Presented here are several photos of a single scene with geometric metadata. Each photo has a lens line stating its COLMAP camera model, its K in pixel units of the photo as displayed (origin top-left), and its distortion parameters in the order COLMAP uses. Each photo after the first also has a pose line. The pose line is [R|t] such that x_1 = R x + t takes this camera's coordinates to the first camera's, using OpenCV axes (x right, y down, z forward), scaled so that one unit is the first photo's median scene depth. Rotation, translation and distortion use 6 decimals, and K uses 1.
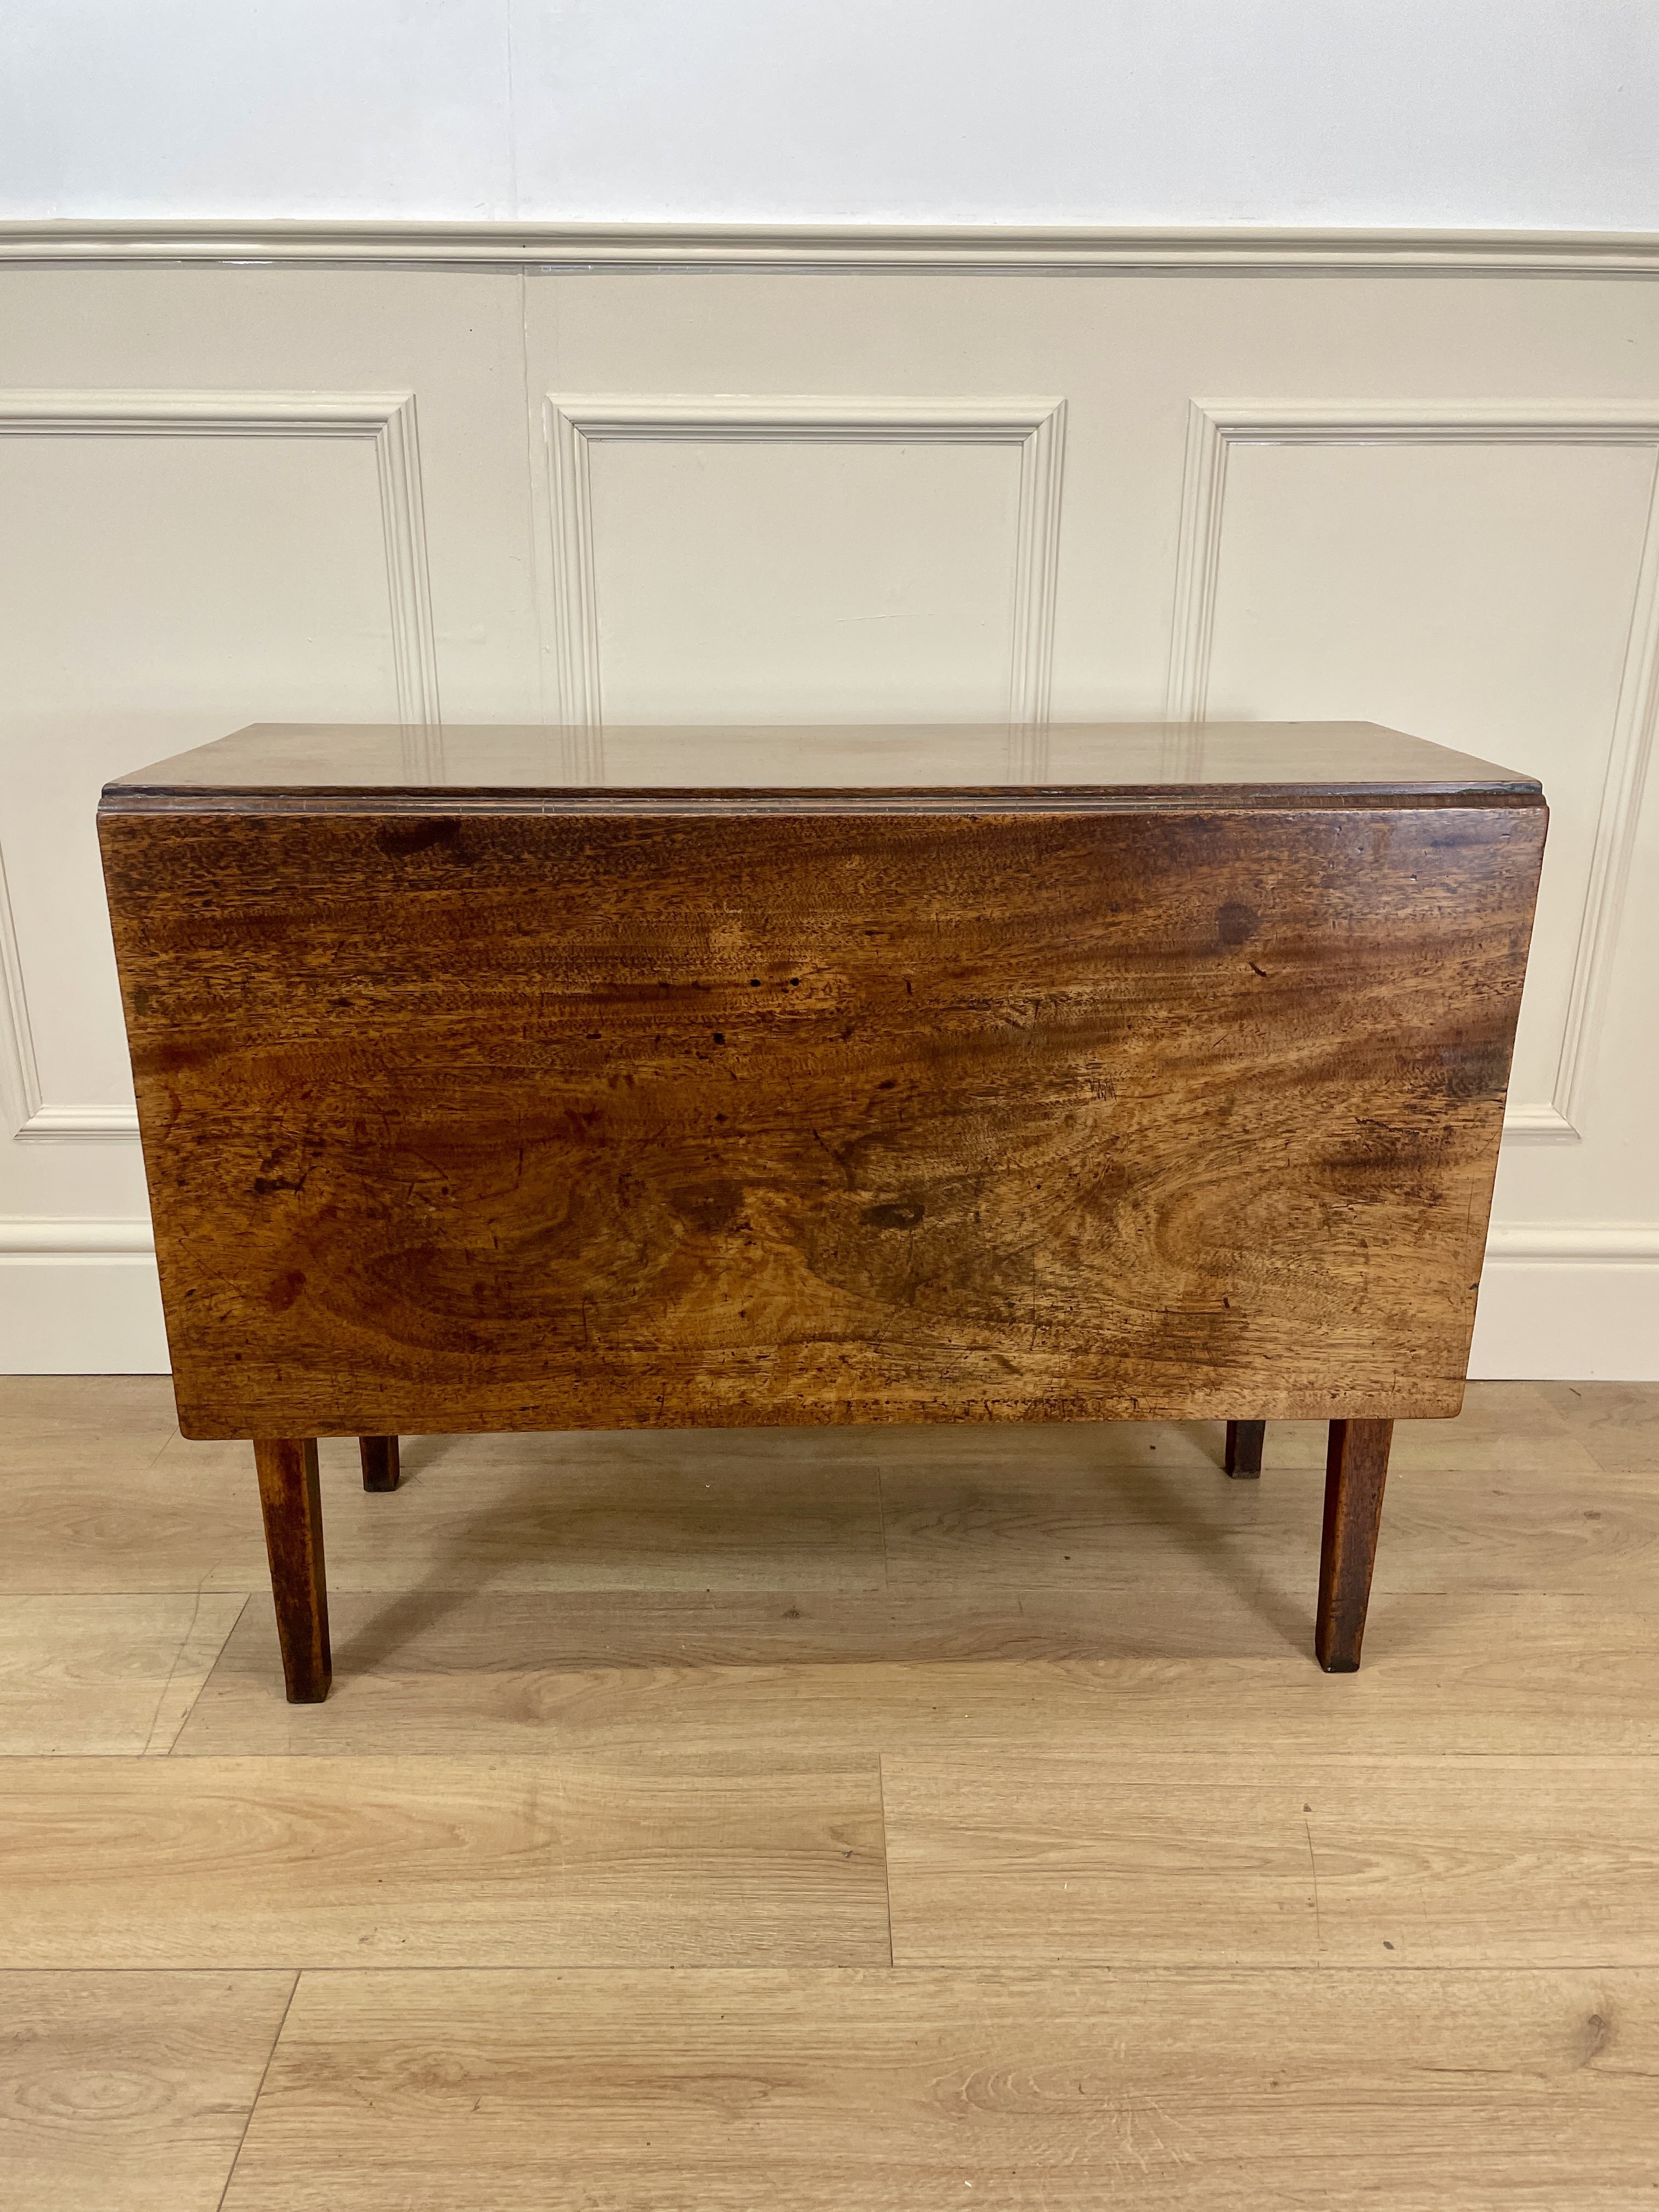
lens RADIAL K [[1684.6, 0, 829.6], [0, 1684.6, 1096.1], [0, 0, 1]] dist [0.089936, -0.119089]
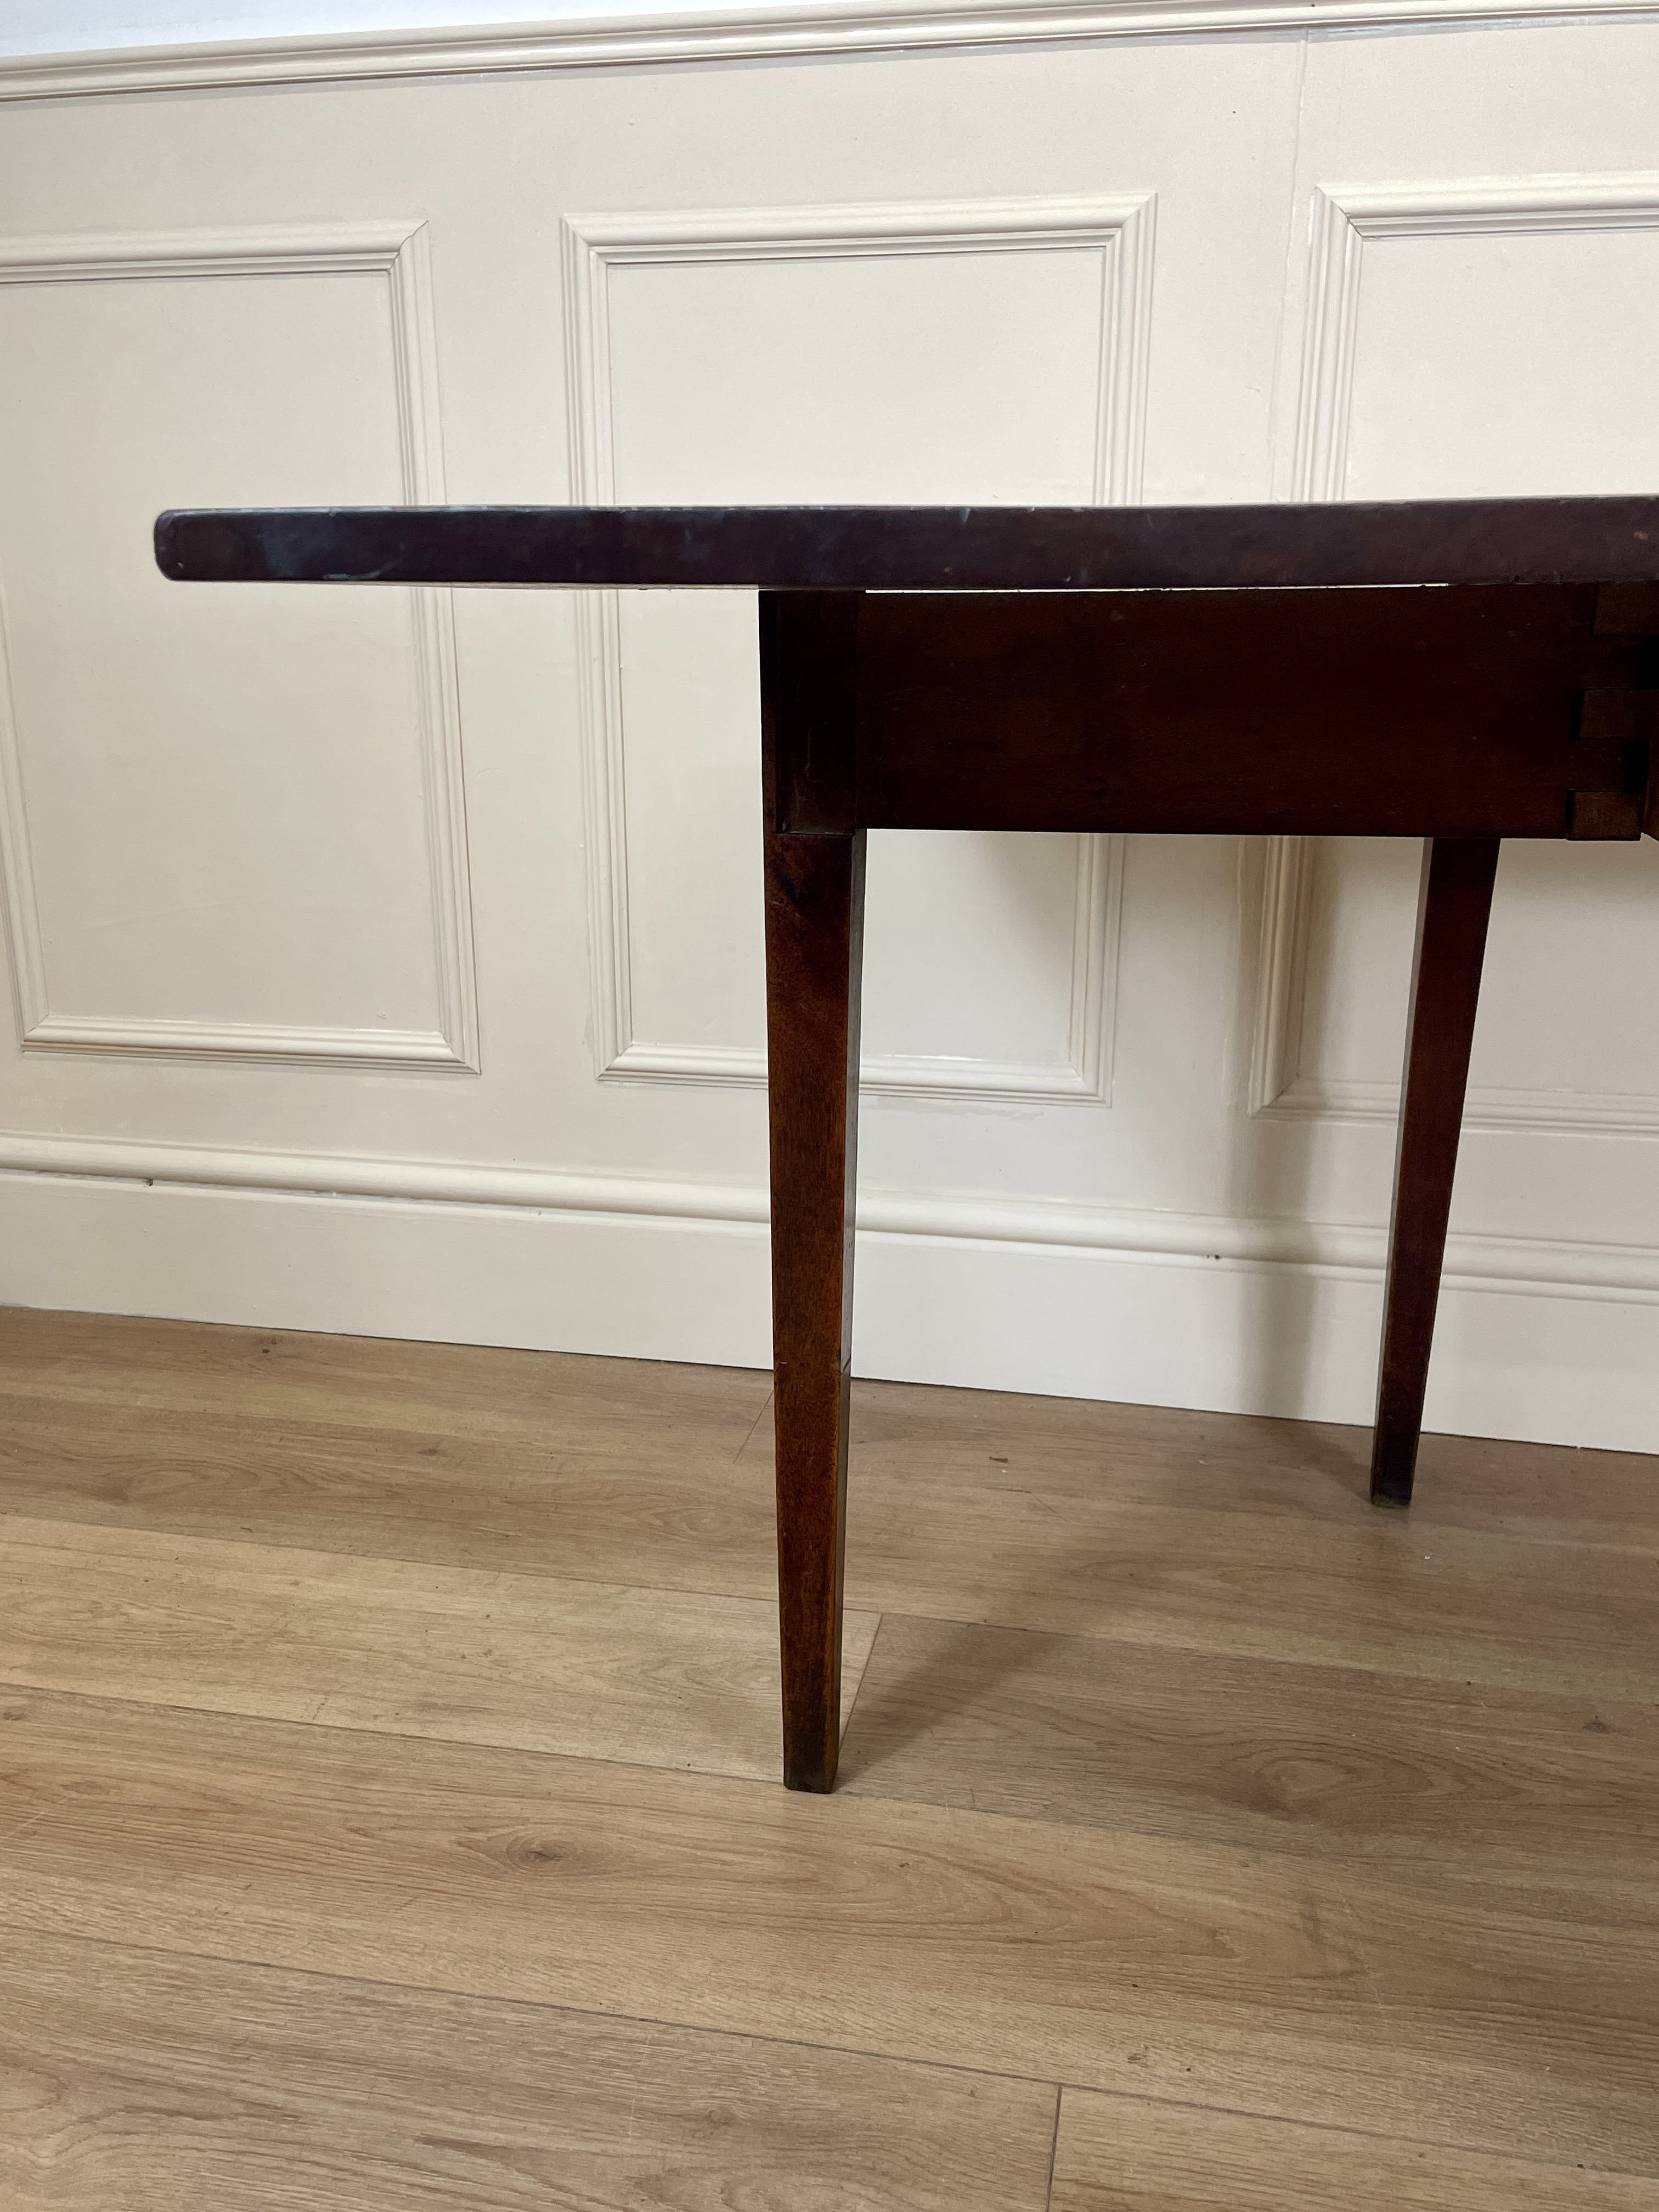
lens RADIAL K [[1843.1, 0, 840.8], [0, 1843.1, 1090.0], [0, 0, 1]] dist [0.092050, -0.120892]
pose [[0.978581, 0.051721, -0.199257, -0.239164], [-0.066138, 0.995600, -0.066385, 0.125327], [0.194946, 0.078141, 0.977696, 0.132880]]
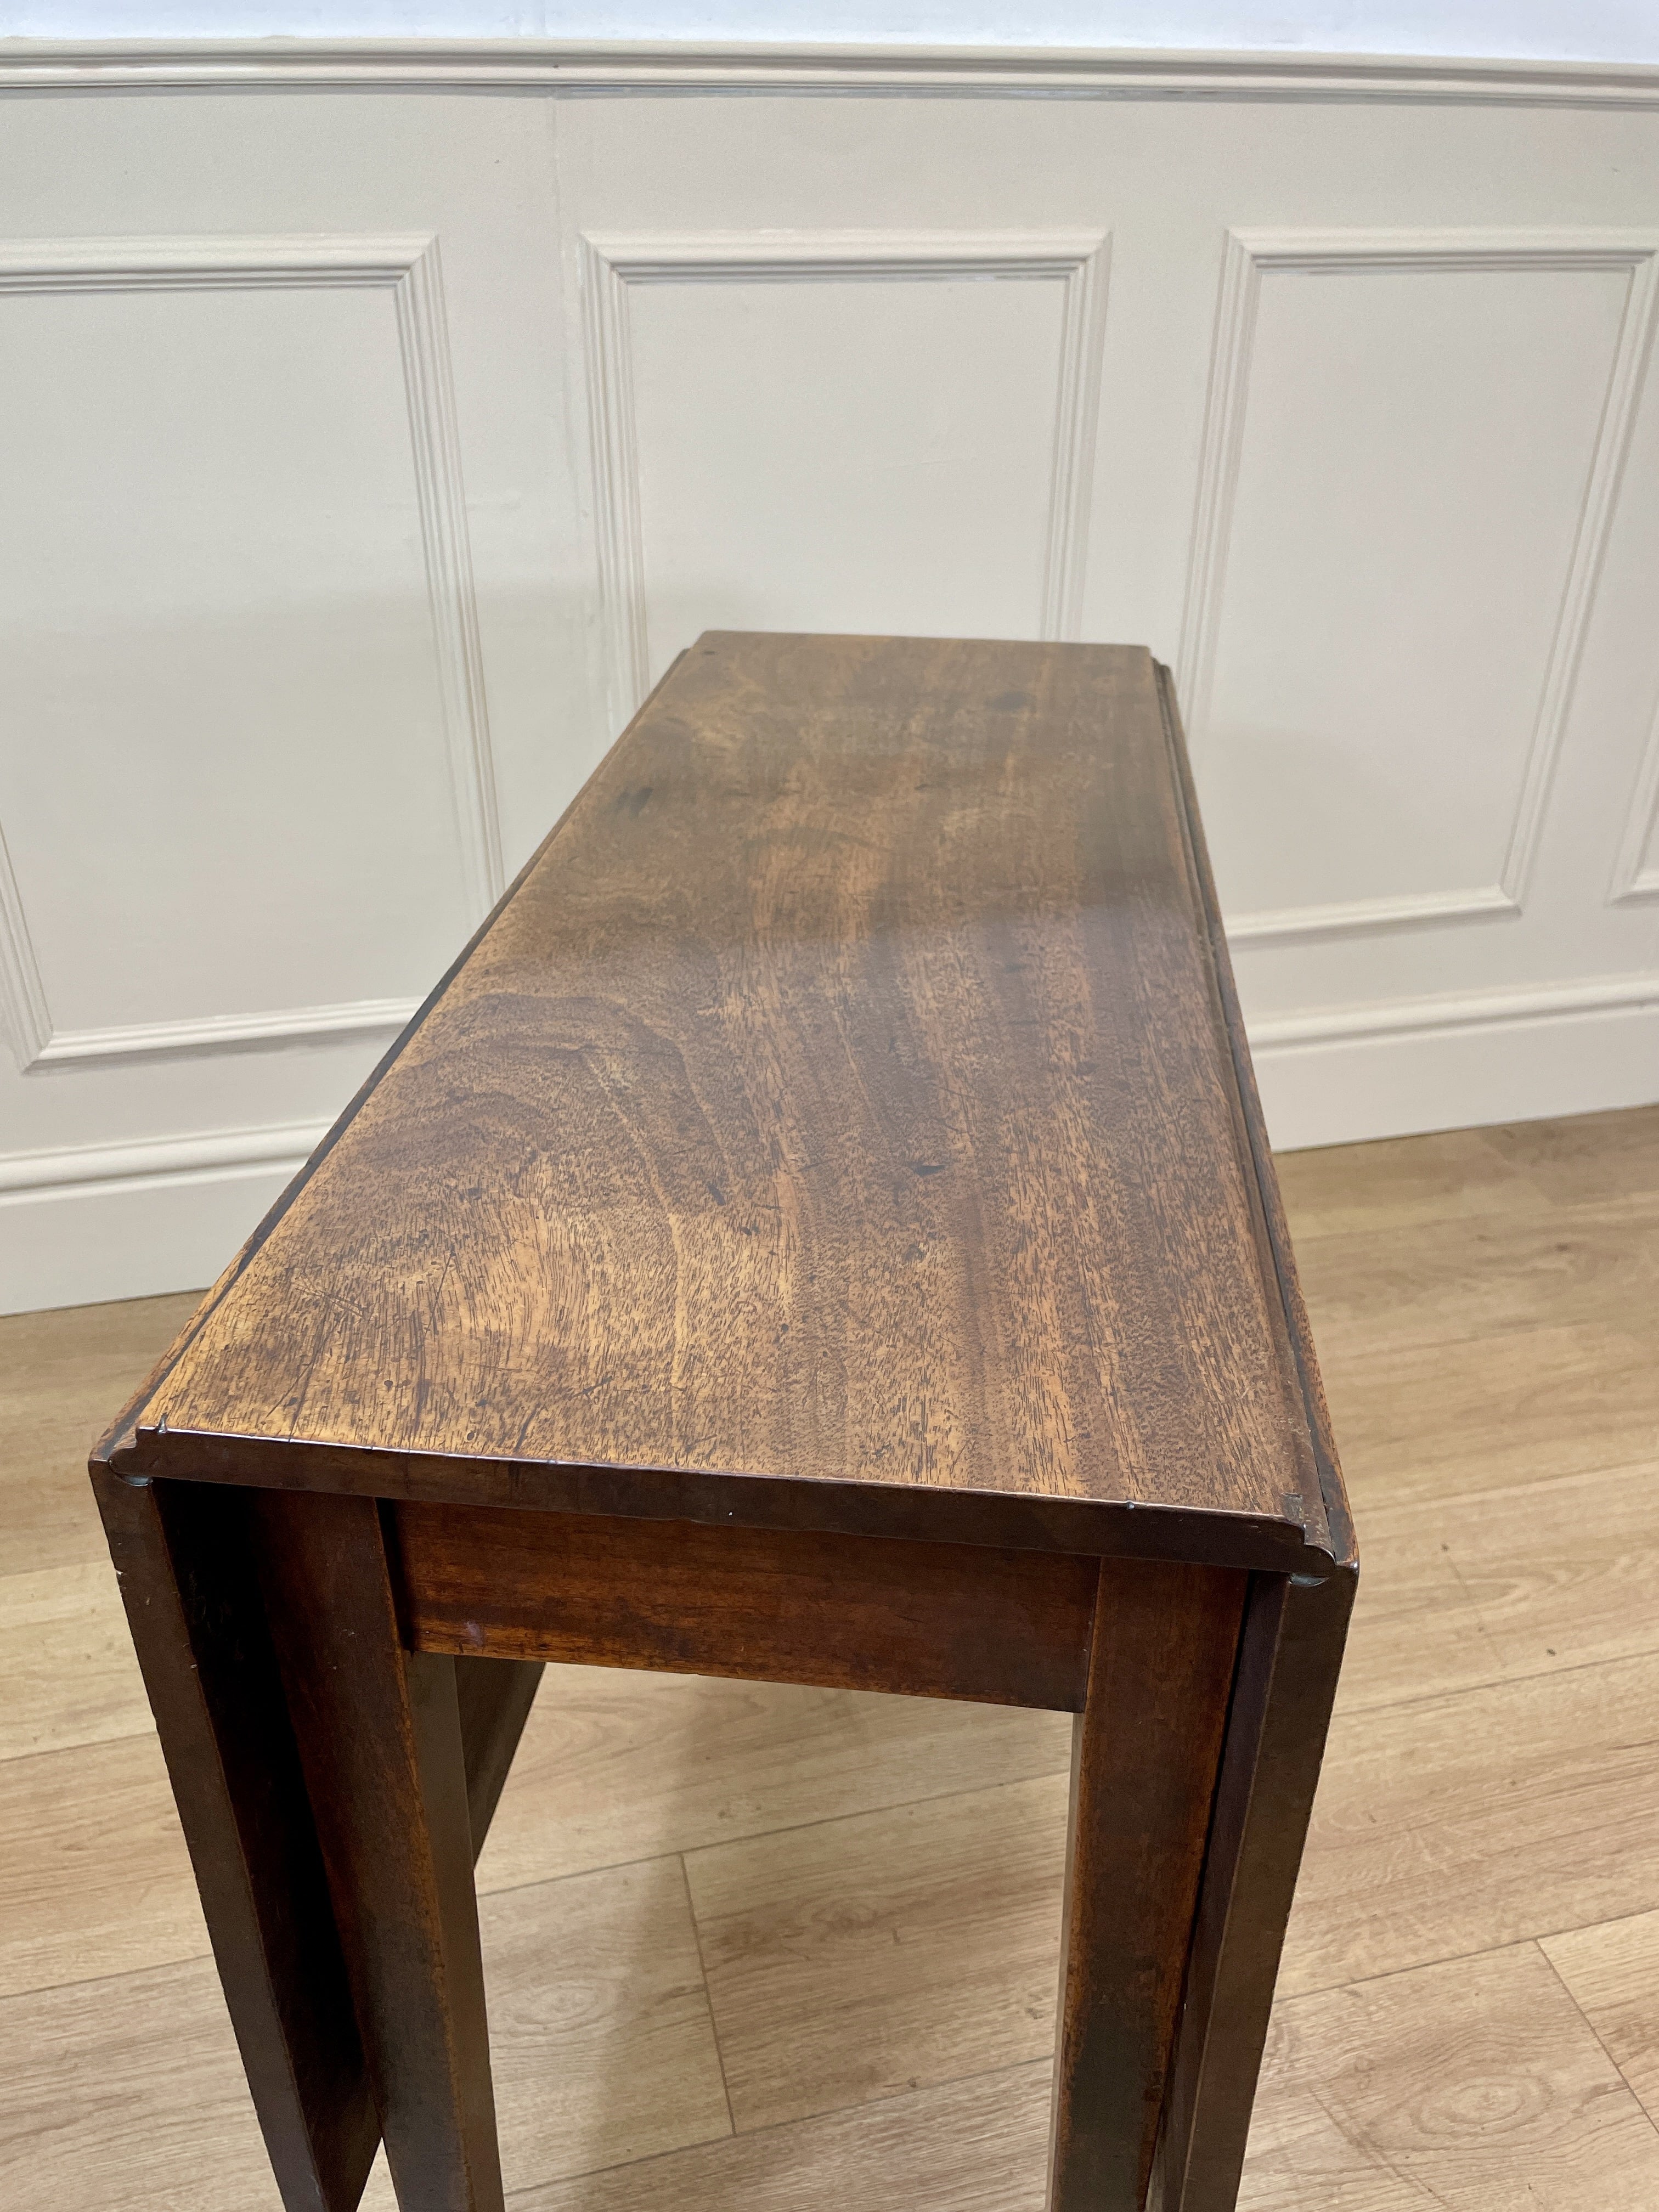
lens RADIAL K [[1684.6, 0, 845.9], [0, 1684.6, 1104.6], [0, 0, 1]] dist [0.089936, -0.119089]
pose [[0.972695, -0.115127, 0.201520, -0.338926], [0.077657, 0.979693, 0.184856, -0.139549], [-0.218709, -0.164159, 0.961883, 0.004244]]
